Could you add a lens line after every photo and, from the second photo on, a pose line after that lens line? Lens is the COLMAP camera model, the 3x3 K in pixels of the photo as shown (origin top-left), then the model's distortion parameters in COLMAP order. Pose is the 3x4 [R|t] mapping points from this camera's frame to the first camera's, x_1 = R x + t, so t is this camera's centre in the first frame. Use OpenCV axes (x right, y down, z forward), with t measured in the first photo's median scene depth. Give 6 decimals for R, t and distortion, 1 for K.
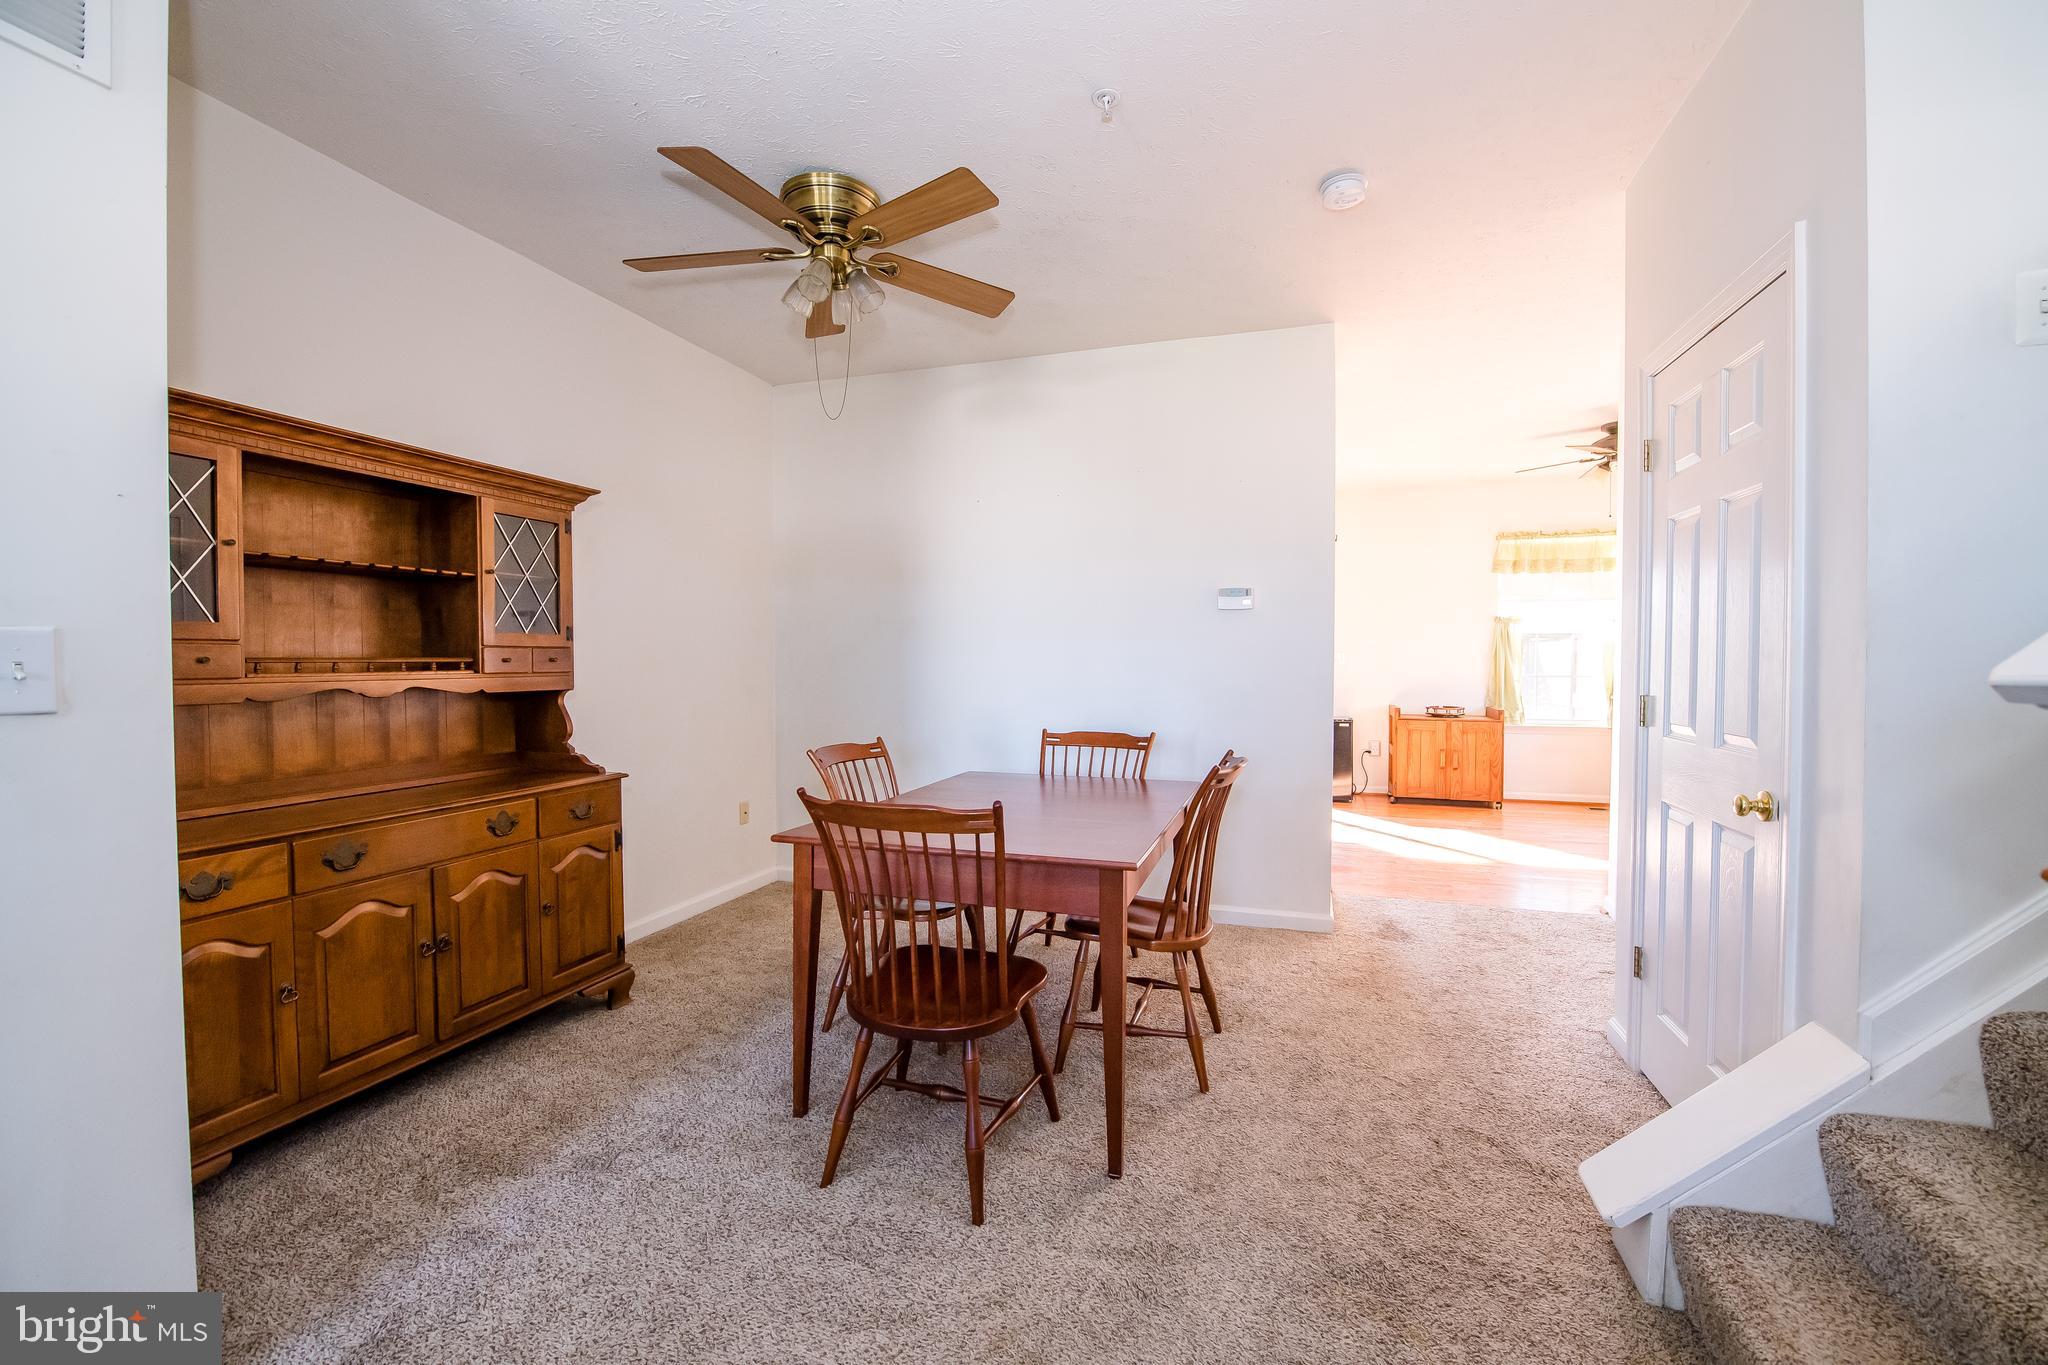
lens RADIAL K [[820.4, 0, 1025.4], [0, 820.4, 662.1], [0, 0, 1]] dist [-0.016723, -0.001321]
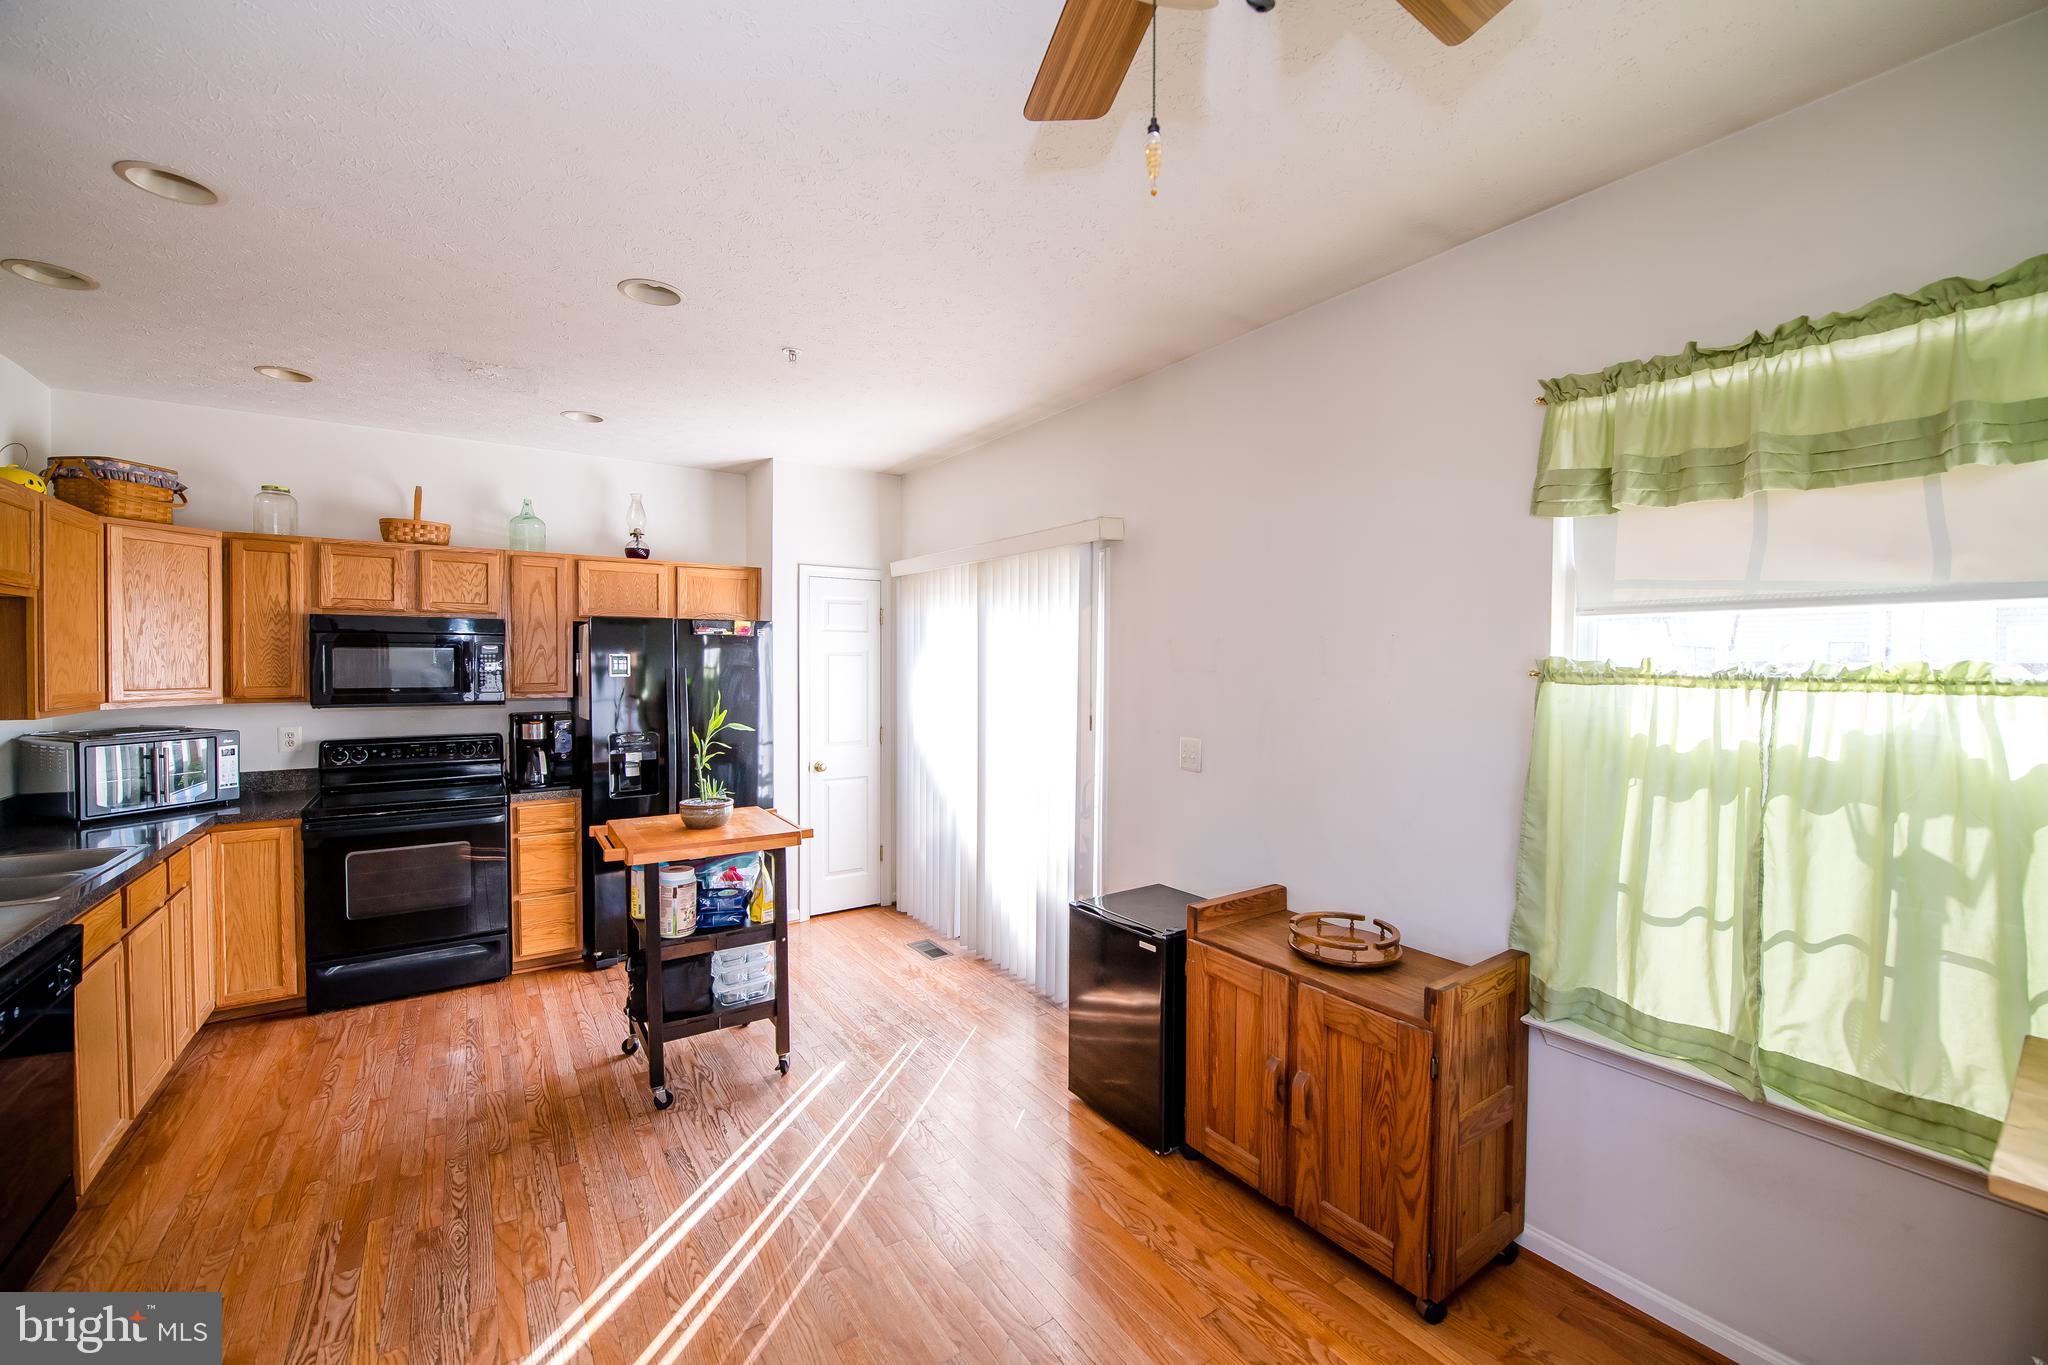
lens RADIAL K [[820.4, 0, 1033.6], [0, 820.4, 679.8], [0, 0, 1]] dist [-0.016723, -0.001321]
pose [[0.803782, 0.016634, -0.594691, 0.612915], [-0.015764, 0.999854, 0.006661, -0.048082], [0.594715, 0.004021, 0.803926, 0.649892]]
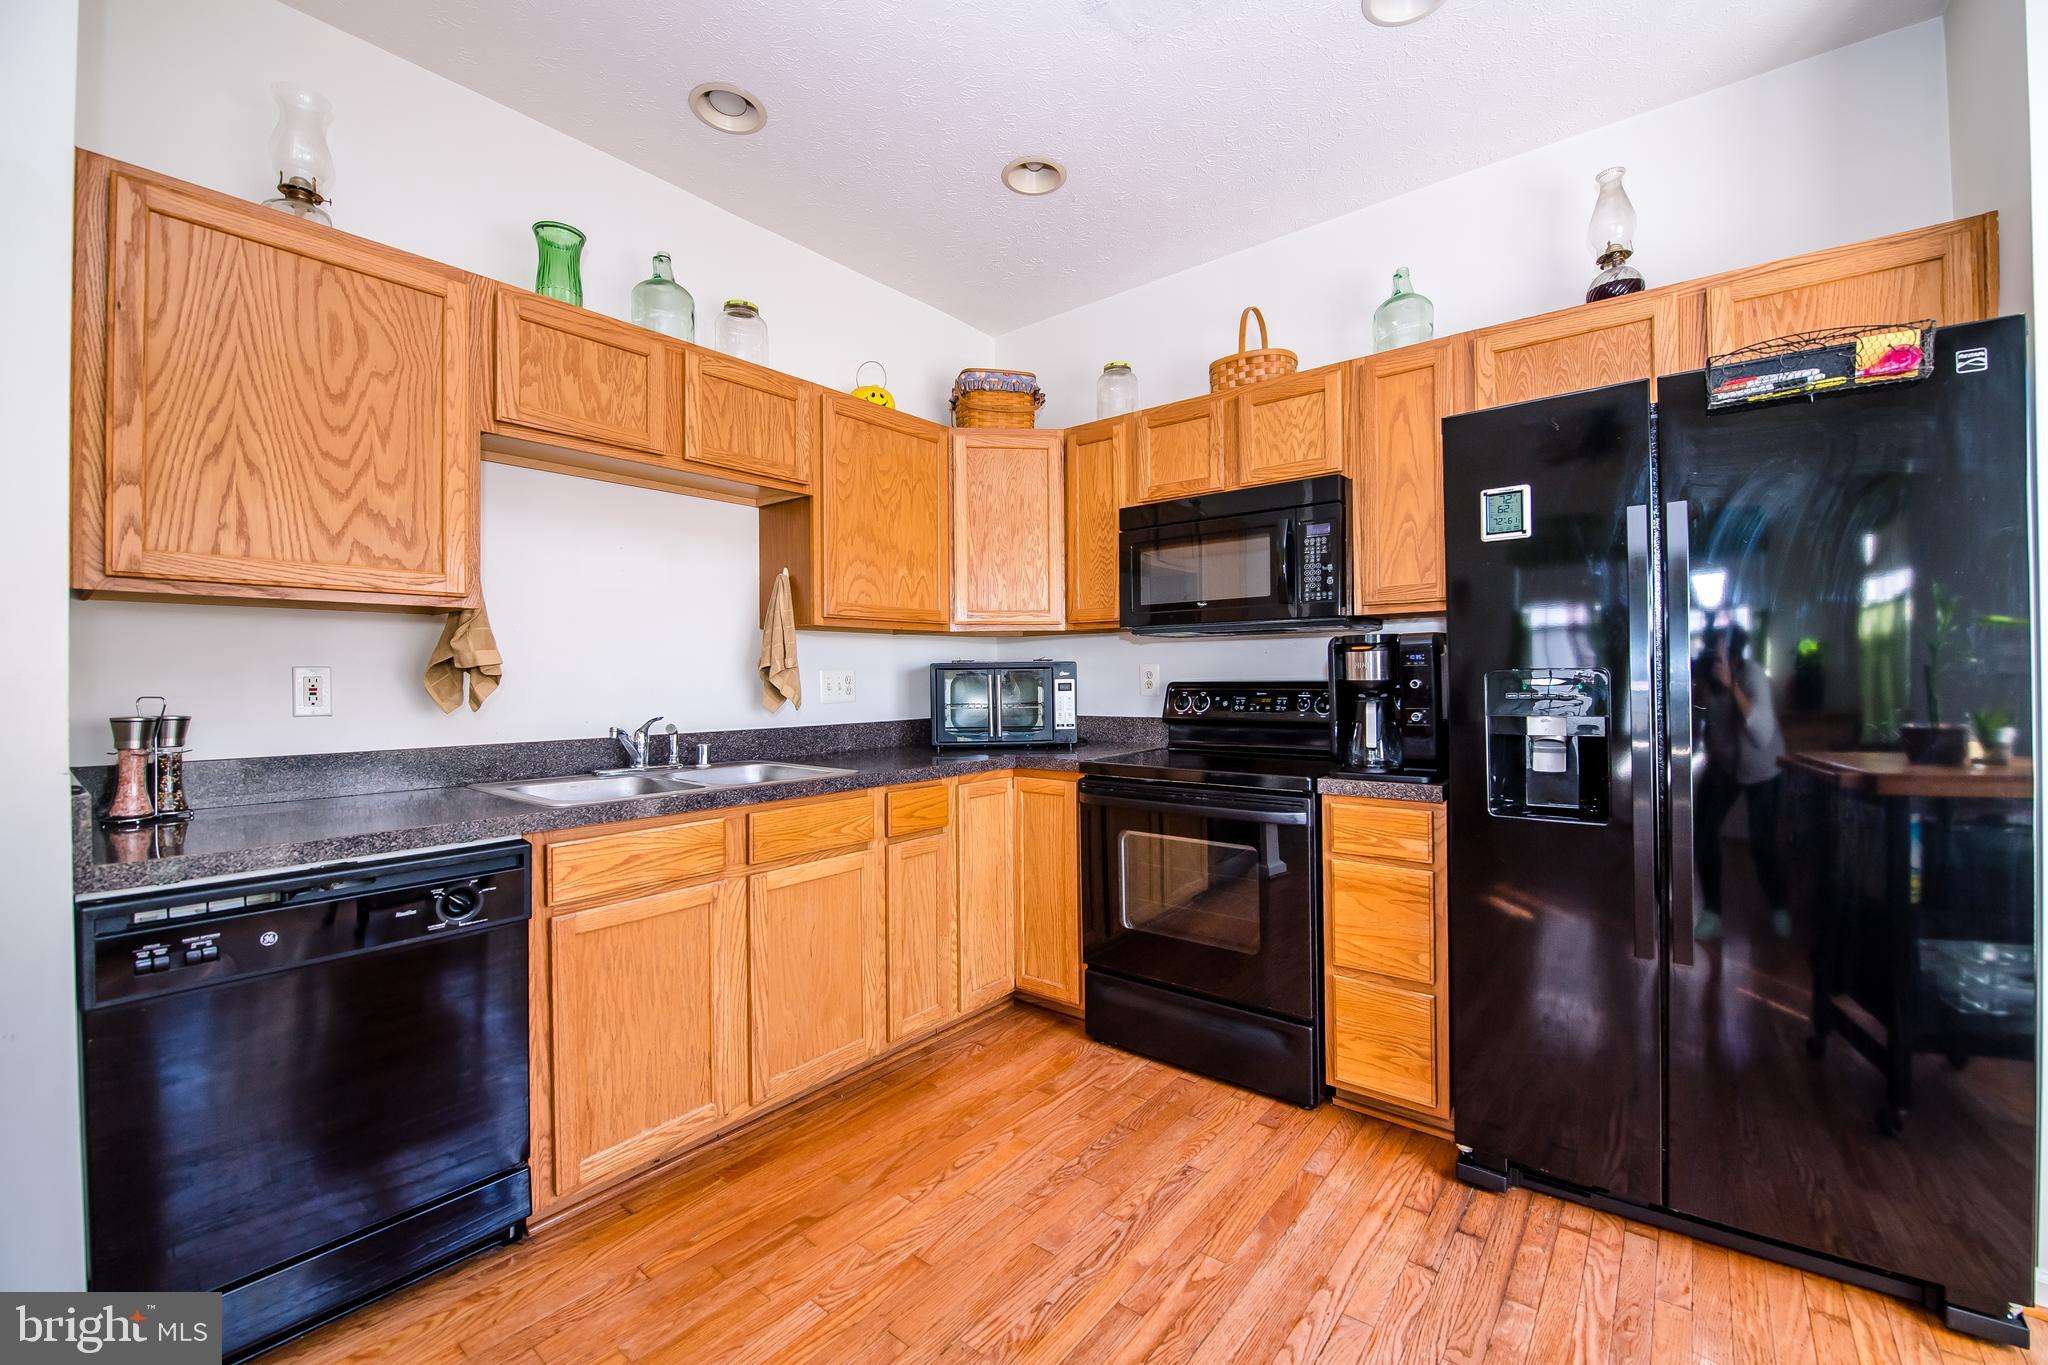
lens RADIAL K [[820.4, 0, 1033.1], [0, 820.4, 674.2], [0, 0, 1]] dist [-0.016723, -0.001321]
pose [[-0.340078, 0.001988, -0.940395, 0.307963], [-0.009198, 0.999943, 0.005440, 0.002060], [0.940352, 0.010500, -0.340040, 0.899710]]
